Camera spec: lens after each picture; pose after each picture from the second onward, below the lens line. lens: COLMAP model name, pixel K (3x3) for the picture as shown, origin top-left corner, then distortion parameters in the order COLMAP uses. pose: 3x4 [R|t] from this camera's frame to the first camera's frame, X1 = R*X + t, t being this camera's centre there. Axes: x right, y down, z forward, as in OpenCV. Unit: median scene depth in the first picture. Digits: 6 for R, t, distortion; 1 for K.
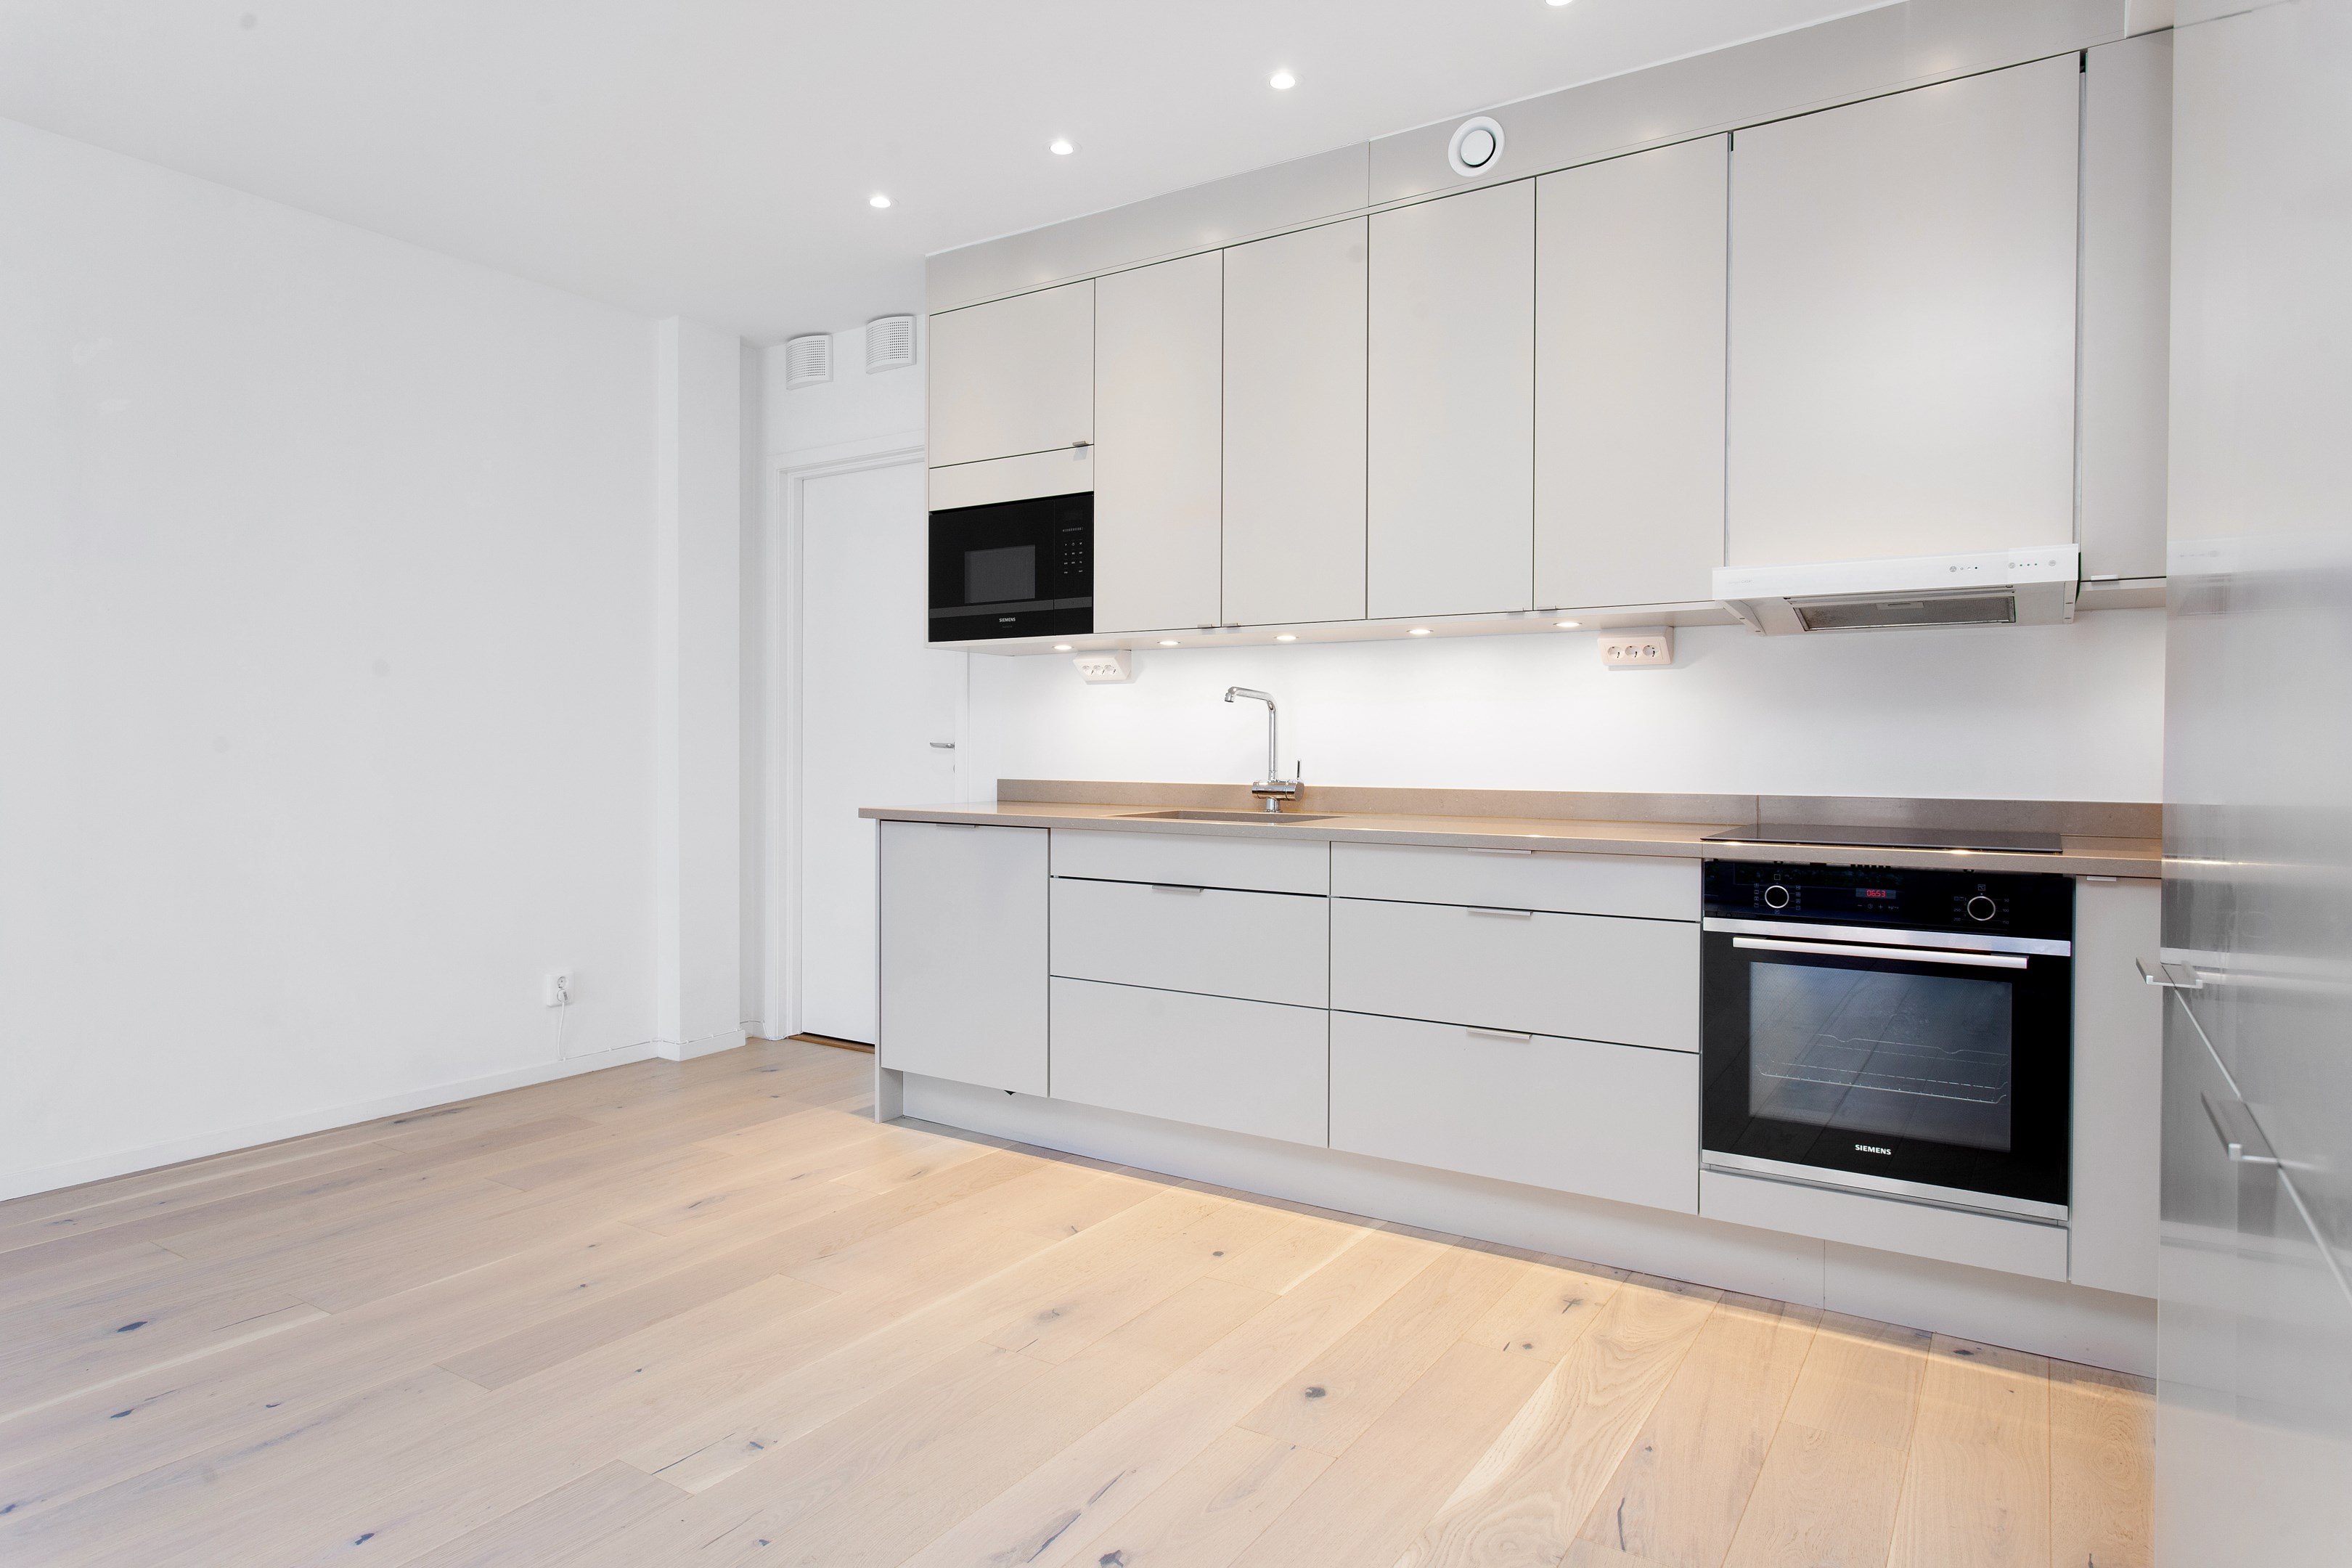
lens RADIAL K [[1331.1, 0, 1169.7], [0, 1331.1, 795.0], [0, 0, 1]] dist [-0.009123, -0.000846]
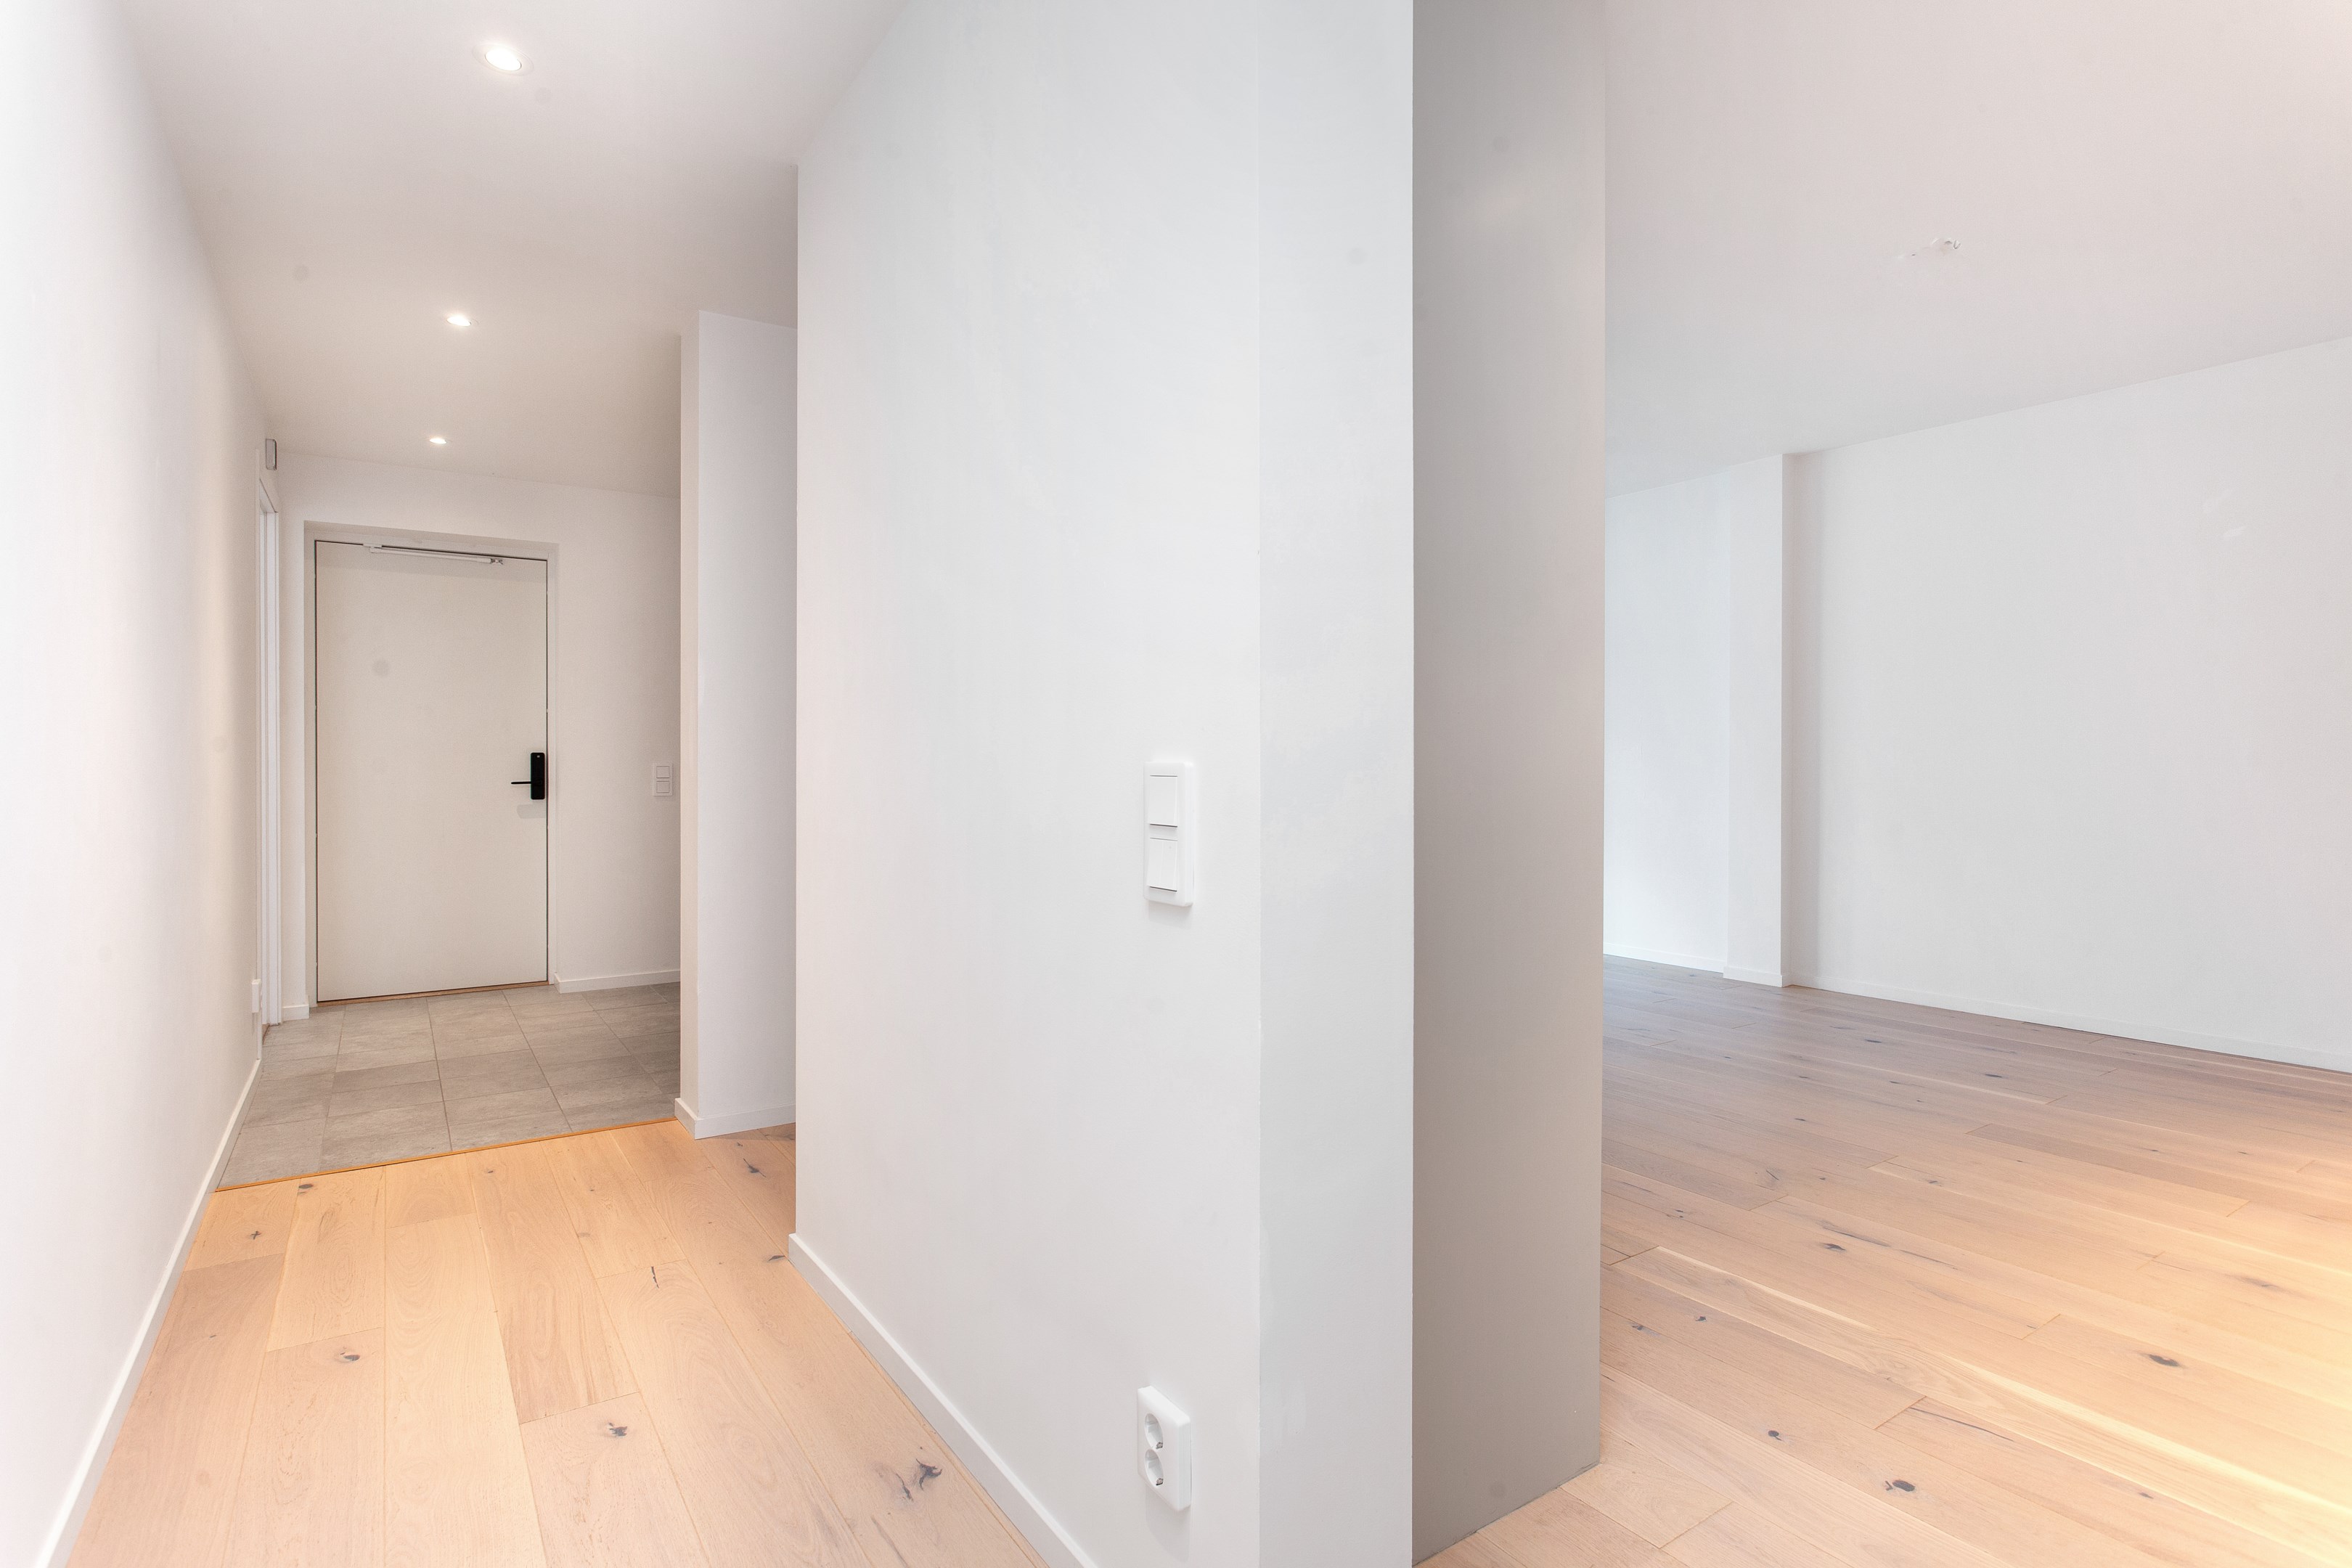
lens RADIAL K [[1182.1, 0, 1176.0], [0, 1182.1, 784.0], [0, 0, 1]] dist [0.000596, -0.000051]
pose [[-0.385738, 0.005706, -0.922591, 1.198598], [-0.030290, 0.999363, 0.018845, -0.003800], [0.922111, 0.035215, -0.385320, 0.579324]]
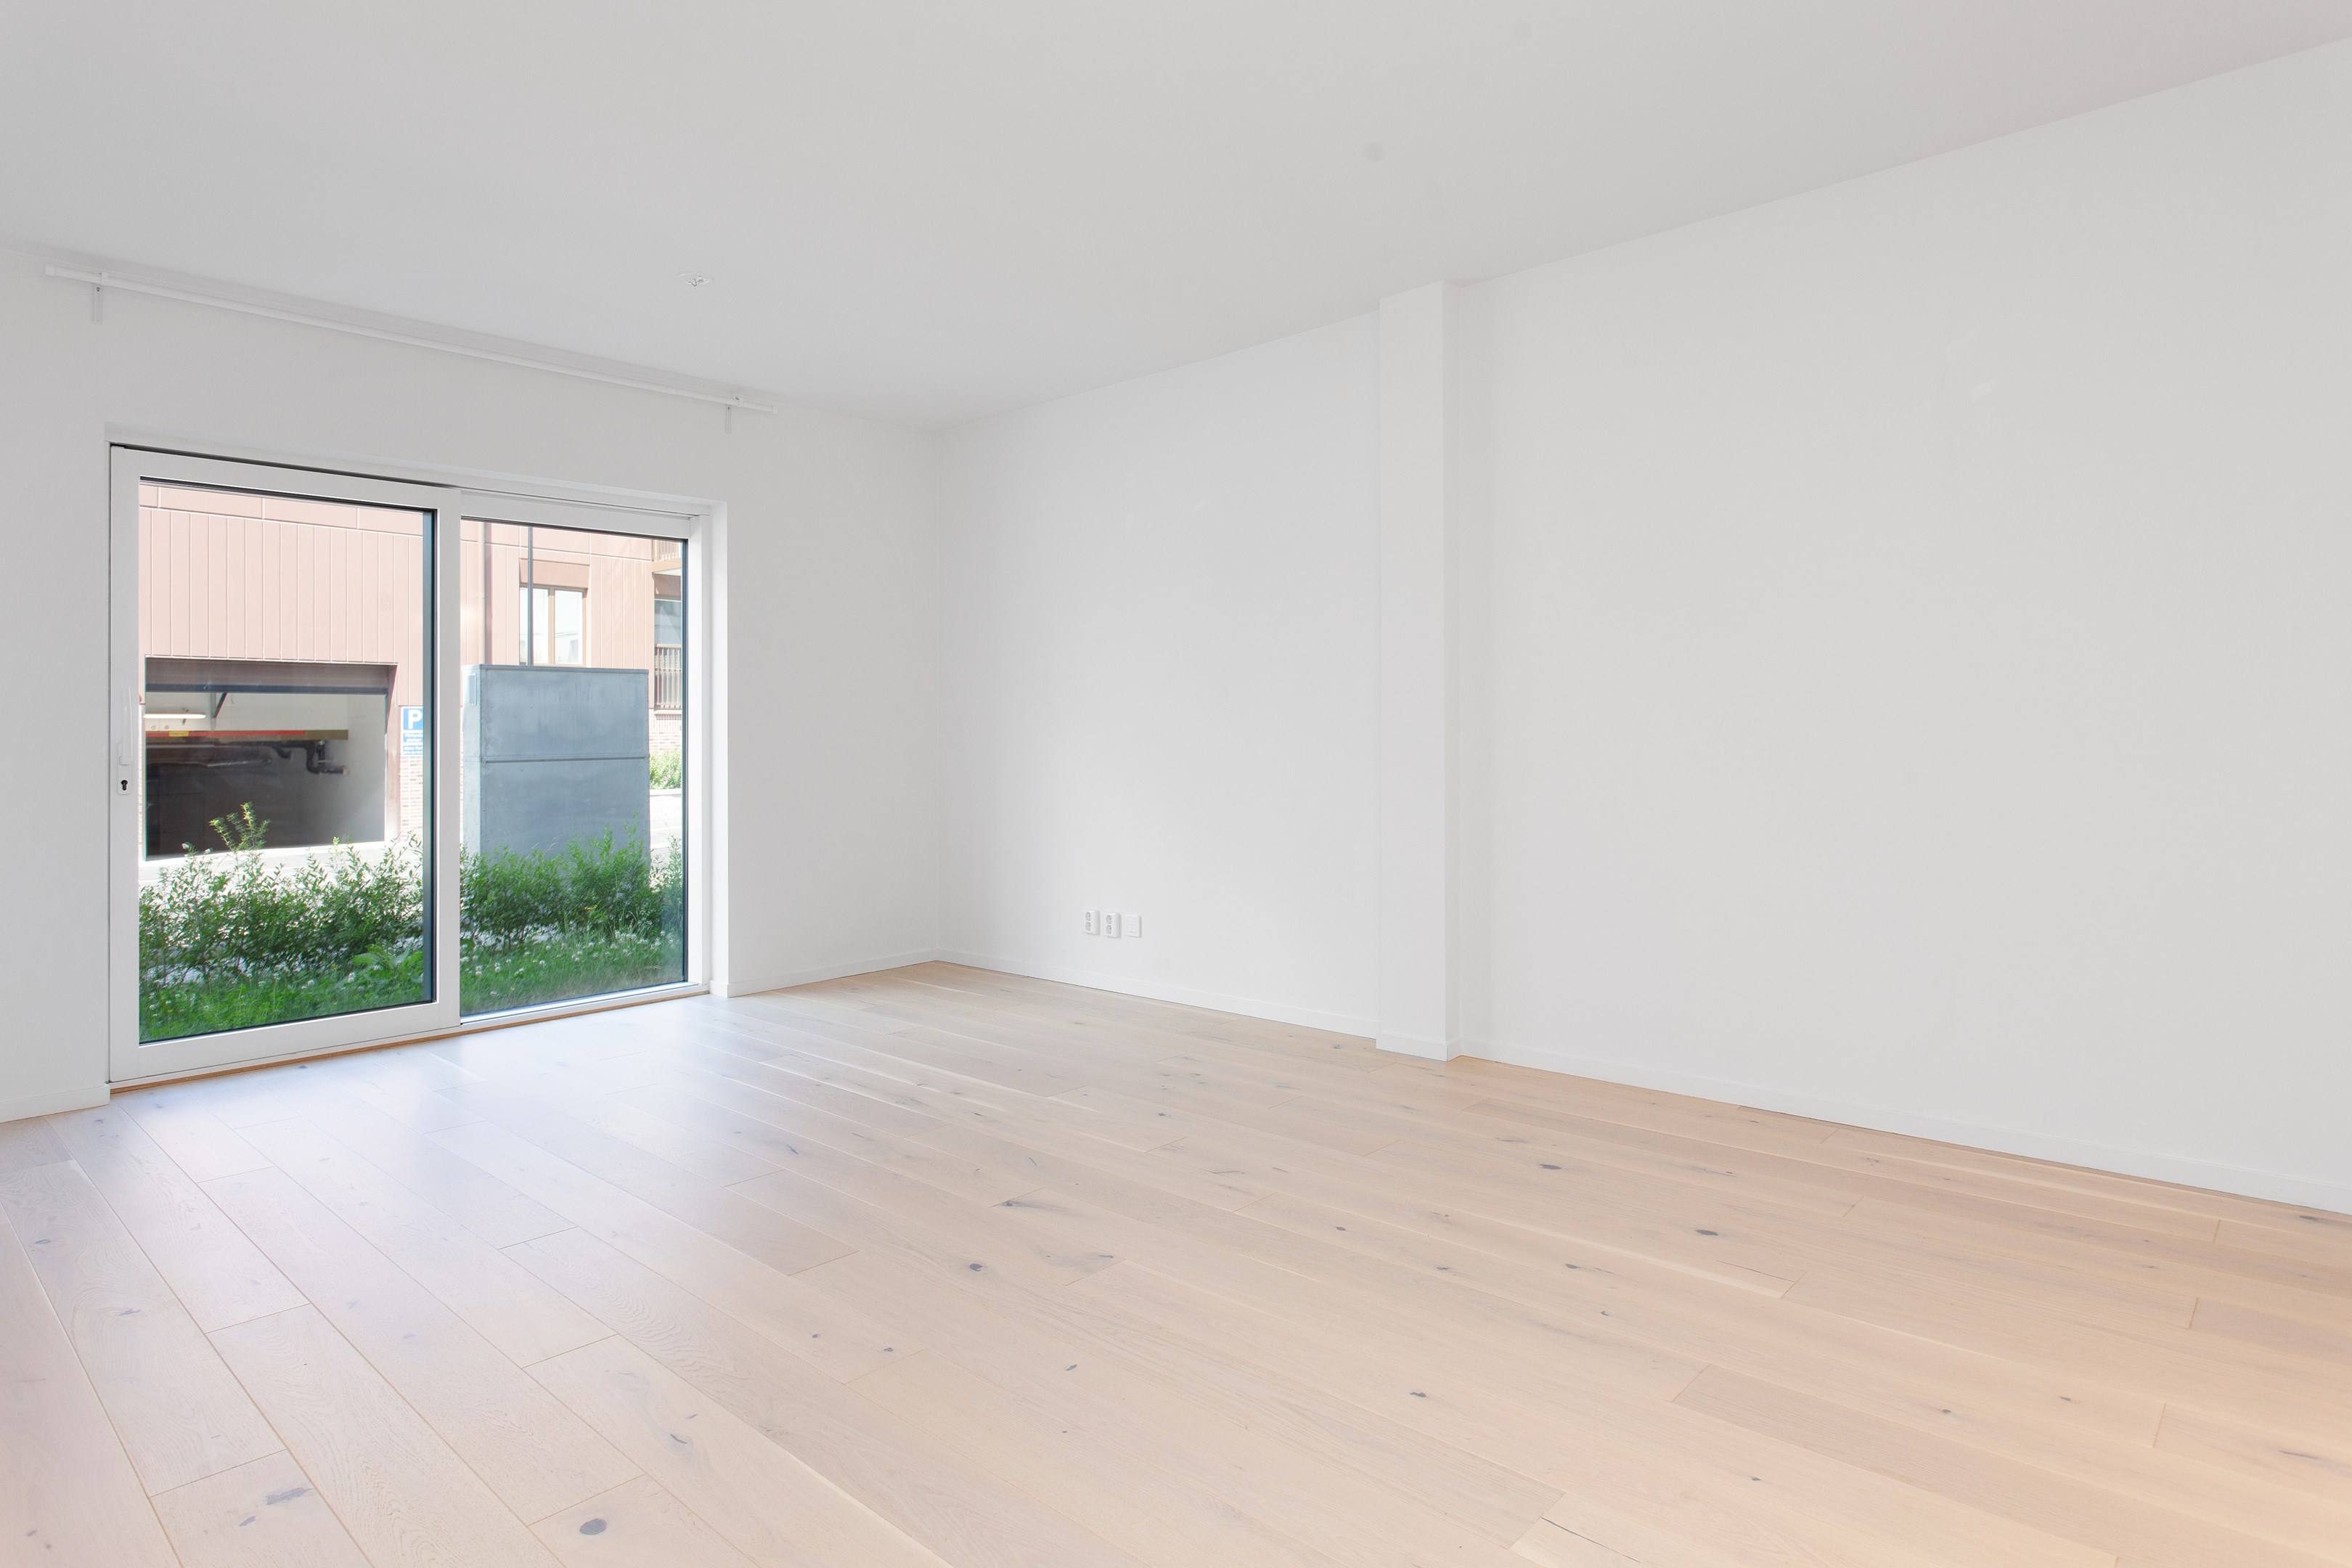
lens RADIAL K [[1328.6, 0, 1176.0], [0, 1328.6, 784.0], [0, 0, 1]] dist [-0.000750, 0.000637]
pose [[-0.173435, 0.026835, -0.984480, 0.449711], [-0.030146, 0.999016, 0.032542, -0.020101], [0.984384, 0.035322, -0.172455, 0.726985]]
